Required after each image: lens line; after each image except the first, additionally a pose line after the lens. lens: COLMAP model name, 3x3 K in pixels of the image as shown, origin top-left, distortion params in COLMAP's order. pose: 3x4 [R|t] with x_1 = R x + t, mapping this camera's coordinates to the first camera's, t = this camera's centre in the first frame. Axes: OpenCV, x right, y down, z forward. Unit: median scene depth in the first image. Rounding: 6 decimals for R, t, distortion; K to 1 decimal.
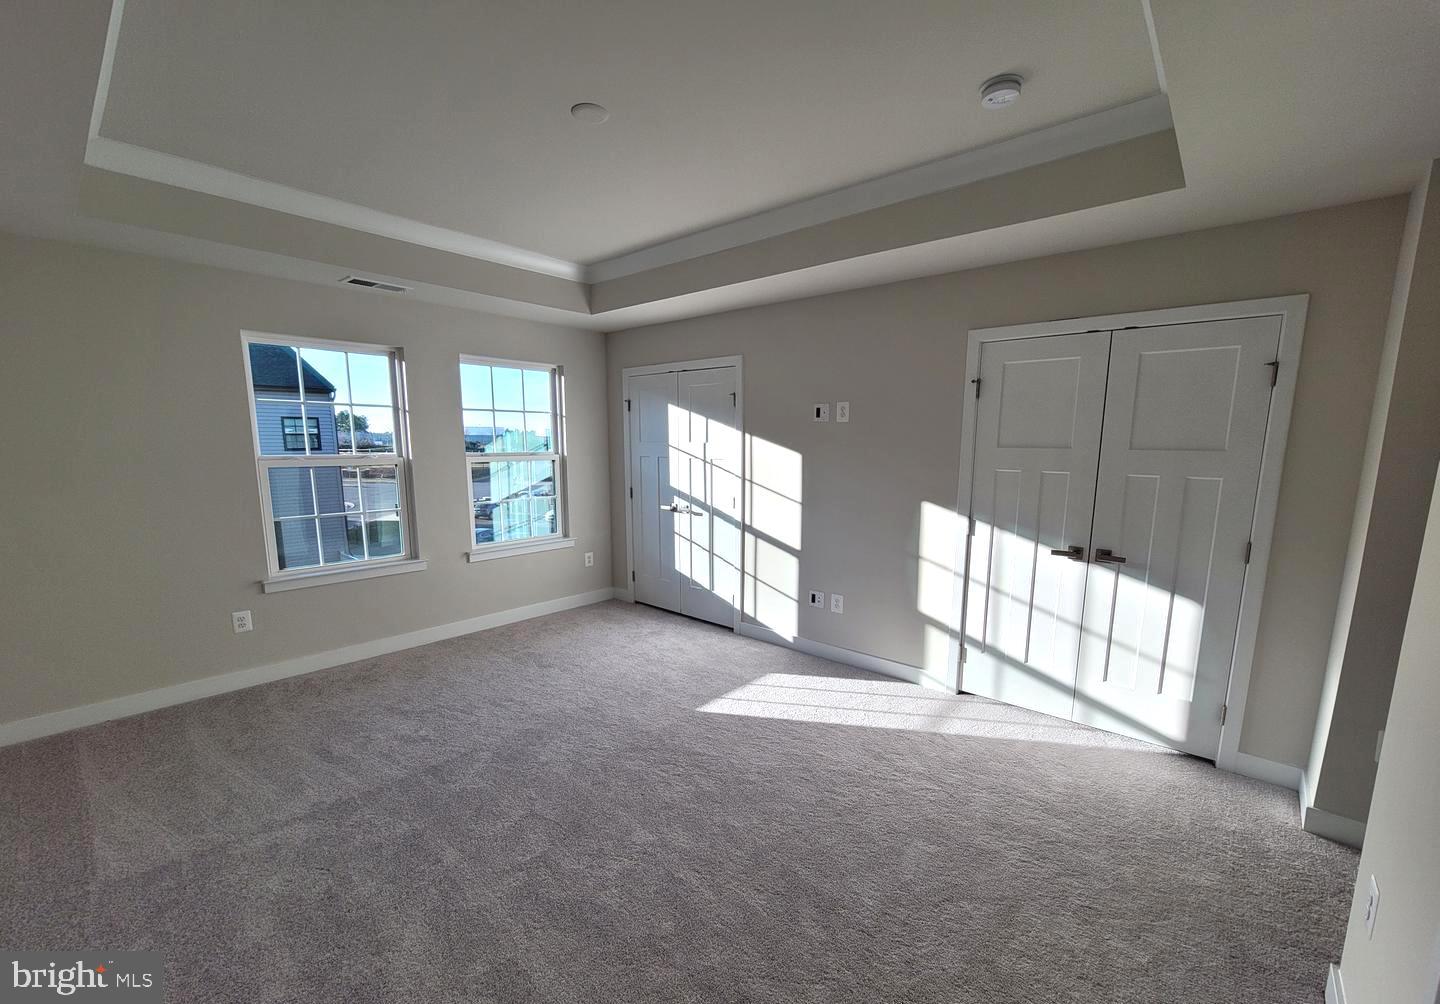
lens RADIAL K [[585.0, 0, 717.4], [0, 585.0, 528.9], [0, 0, 1]] dist [0.000578, 0.000044]
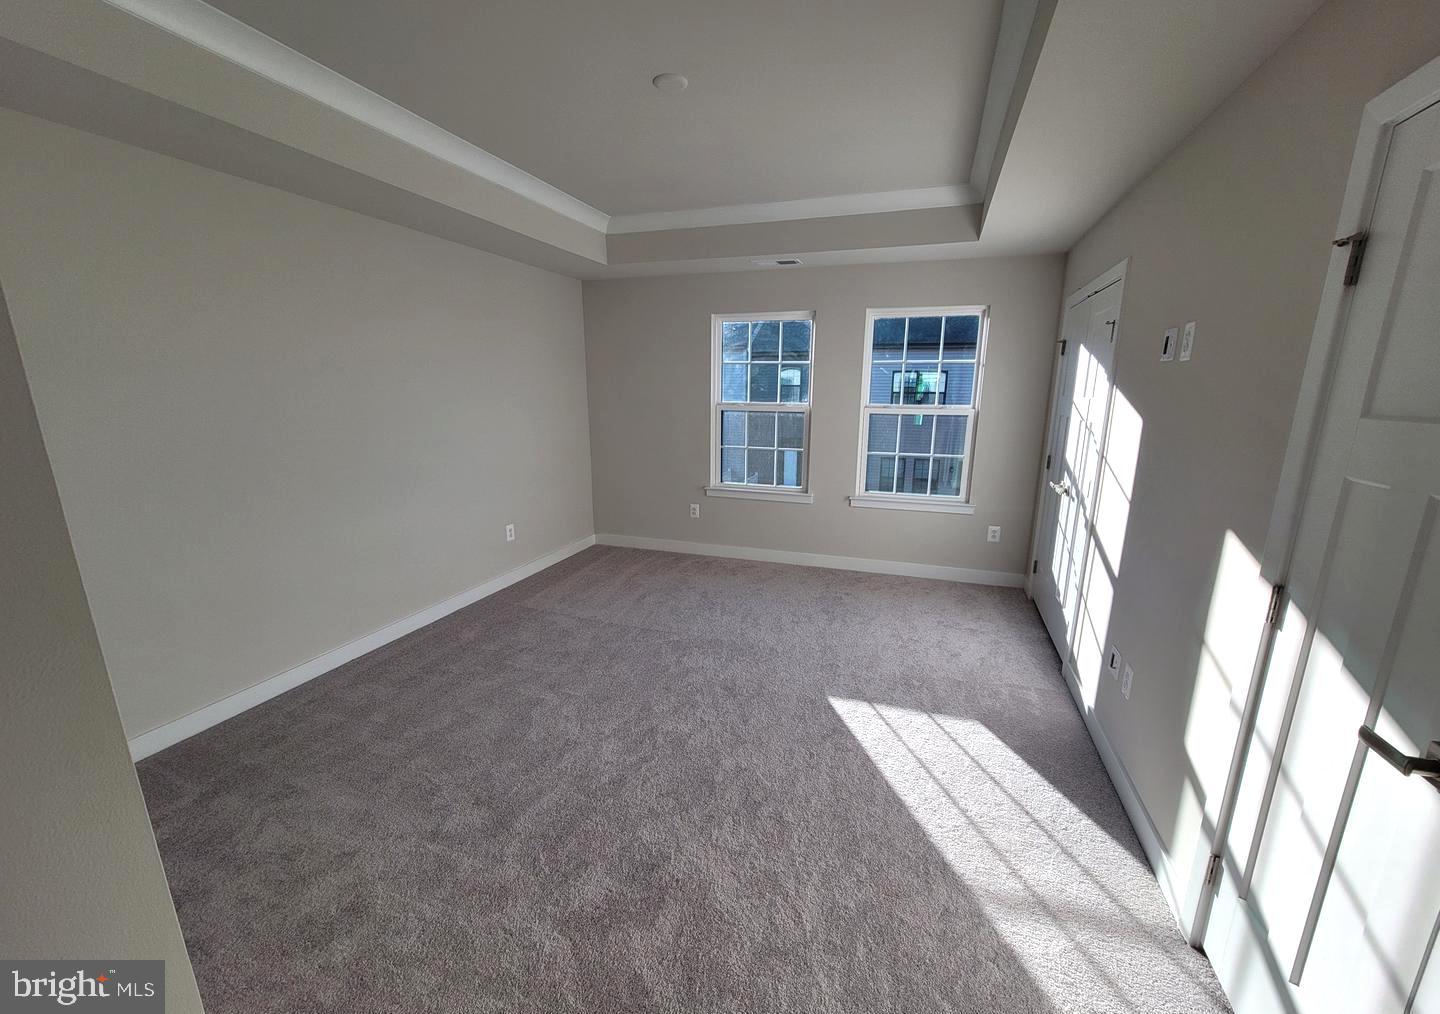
lens RADIAL K [[584.7, 0, 728.2], [0, 584.7, 532.3], [0, 0, 1]] dist [0.000520, 0.000192]
pose [[0.397358, 0.217488, -0.891519, 0.531012], [-0.141756, 0.974396, 0.174524, -0.060930], [0.906649, 0.057030, 0.418014, 0.386340]]
